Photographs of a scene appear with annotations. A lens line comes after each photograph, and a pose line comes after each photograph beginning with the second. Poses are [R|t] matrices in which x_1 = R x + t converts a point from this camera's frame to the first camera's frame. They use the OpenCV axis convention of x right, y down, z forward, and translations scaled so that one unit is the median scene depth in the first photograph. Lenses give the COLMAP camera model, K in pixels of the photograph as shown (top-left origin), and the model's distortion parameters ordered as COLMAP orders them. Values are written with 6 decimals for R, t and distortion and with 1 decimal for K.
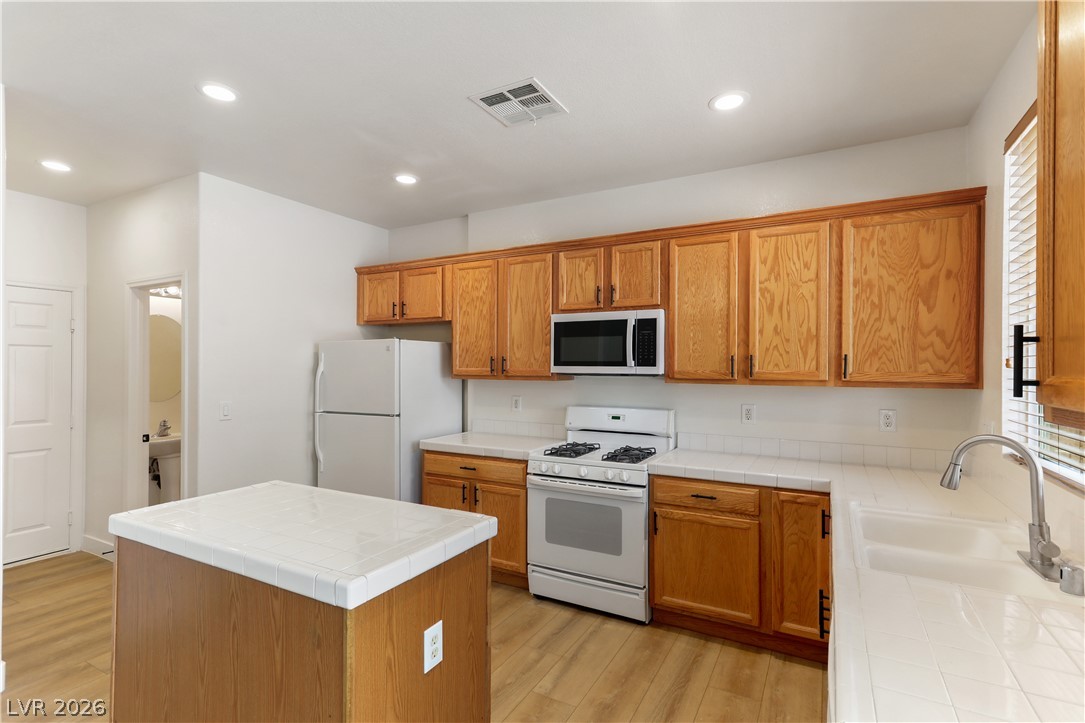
lens RADIAL K [[515.5, 0, 543.0], [0, 515.5, 367.8], [0, 0, 1]] dist [0.011601, 0.005587]
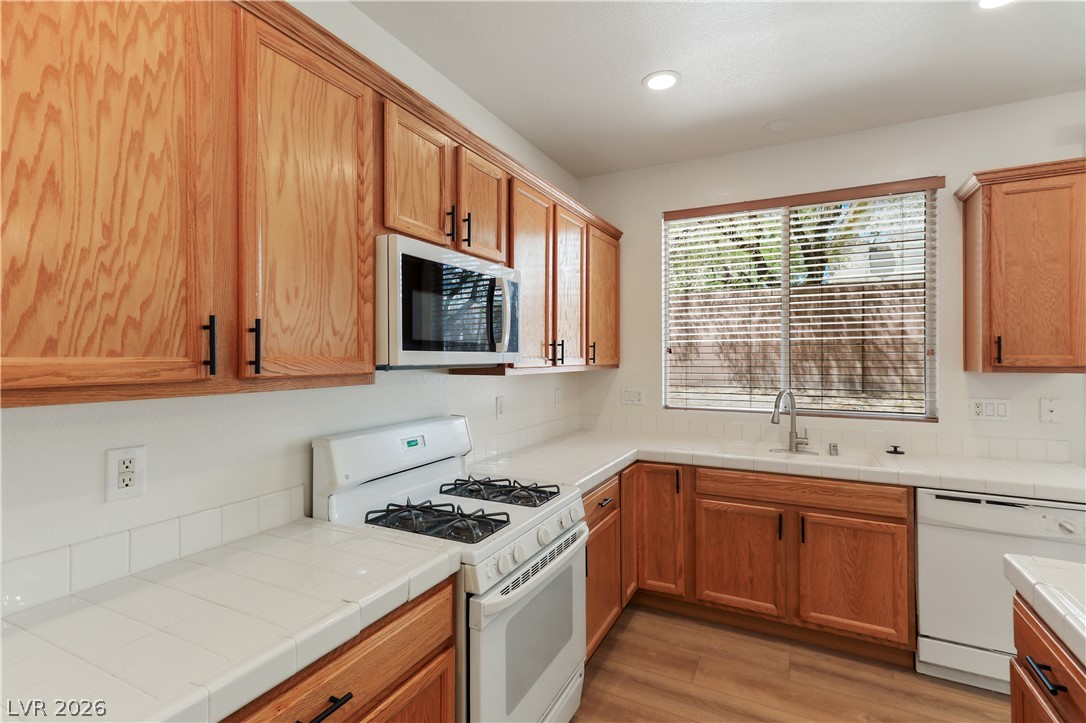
lens RADIAL K [[516.0, 0, 543.8], [0, 516.0, 356.5], [0, 0, 1]] dist [0.011601, 0.005587]
pose [[-0.038681, -0.002760, 0.999248, -0.438731], [0.005036, 0.999983, 0.002957, 0.001266], [-0.999239, 0.005146, -0.038667, 0.903468]]
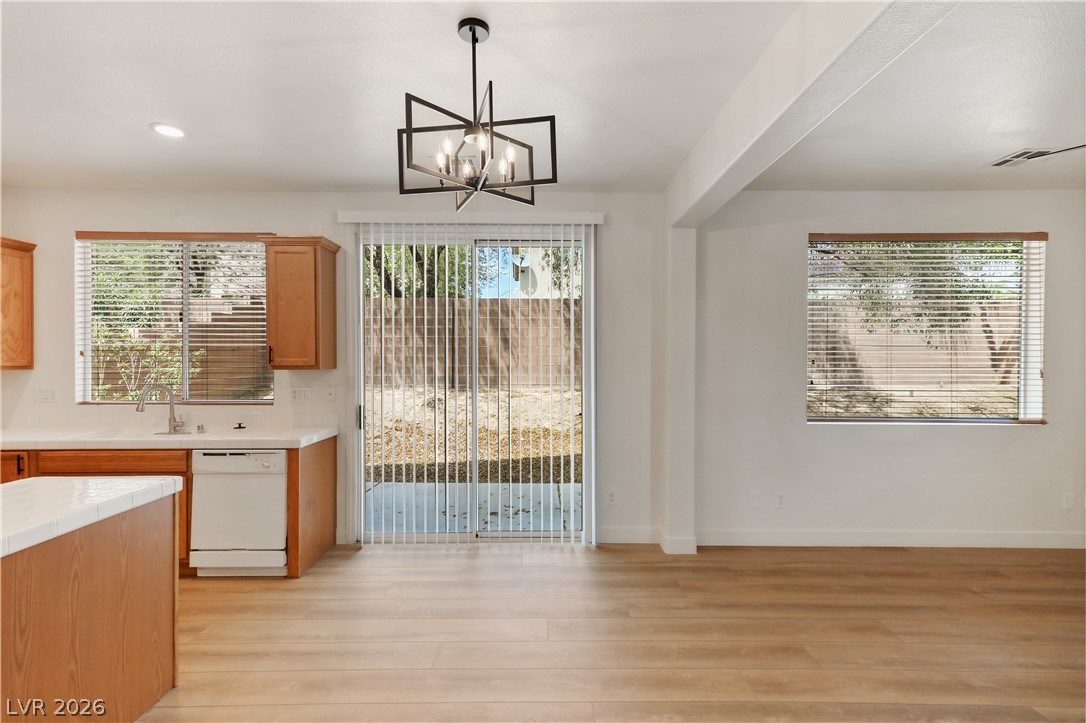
lens RADIAL K [[516.0, 0, 554.9], [0, 516.0, 359.2], [0, 0, 1]] dist [0.011601, 0.005587]
pose [[-0.495271, -0.007380, 0.868707, -0.968850], [0.001356, 0.999956, 0.009268, -0.002314], [-0.868738, 0.005768, -0.495239, 0.286365]]
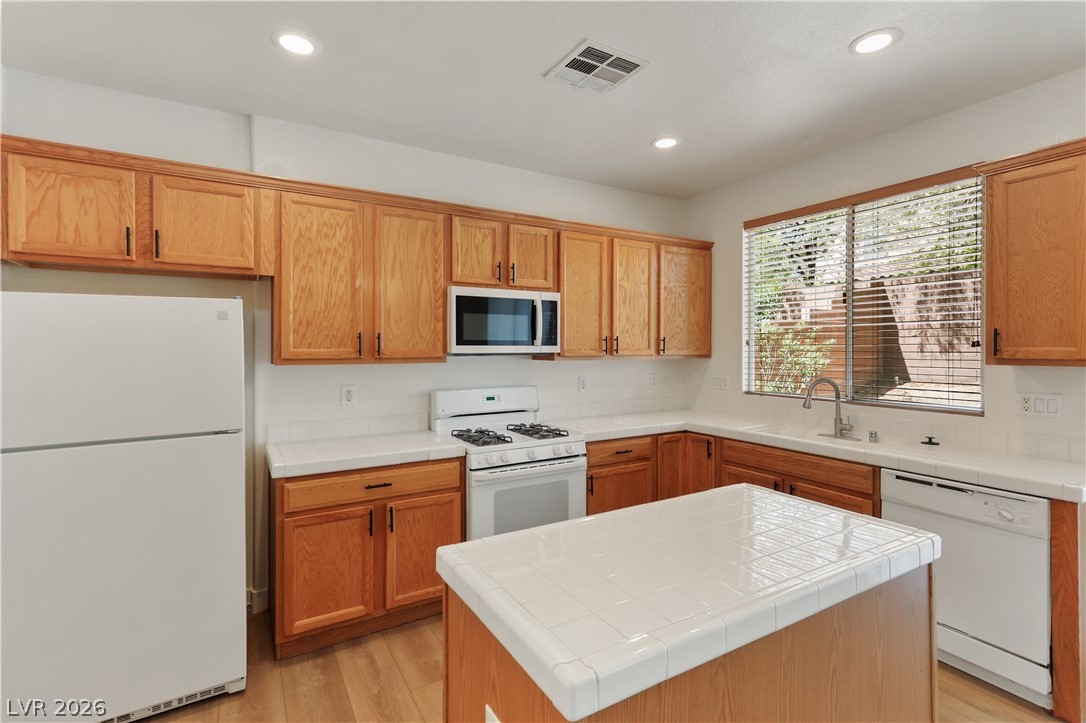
lens RADIAL K [[516.0, 0, 539.9], [0, 516.0, 349.1], [0, 0, 1]] dist [0.011601, 0.005587]
pose [[0.505568, -0.007014, 0.862758, -0.669187], [0.006569, 0.999969, 0.004280, 0.000144], [-0.862762, 0.003504, 0.505598, 0.439750]]
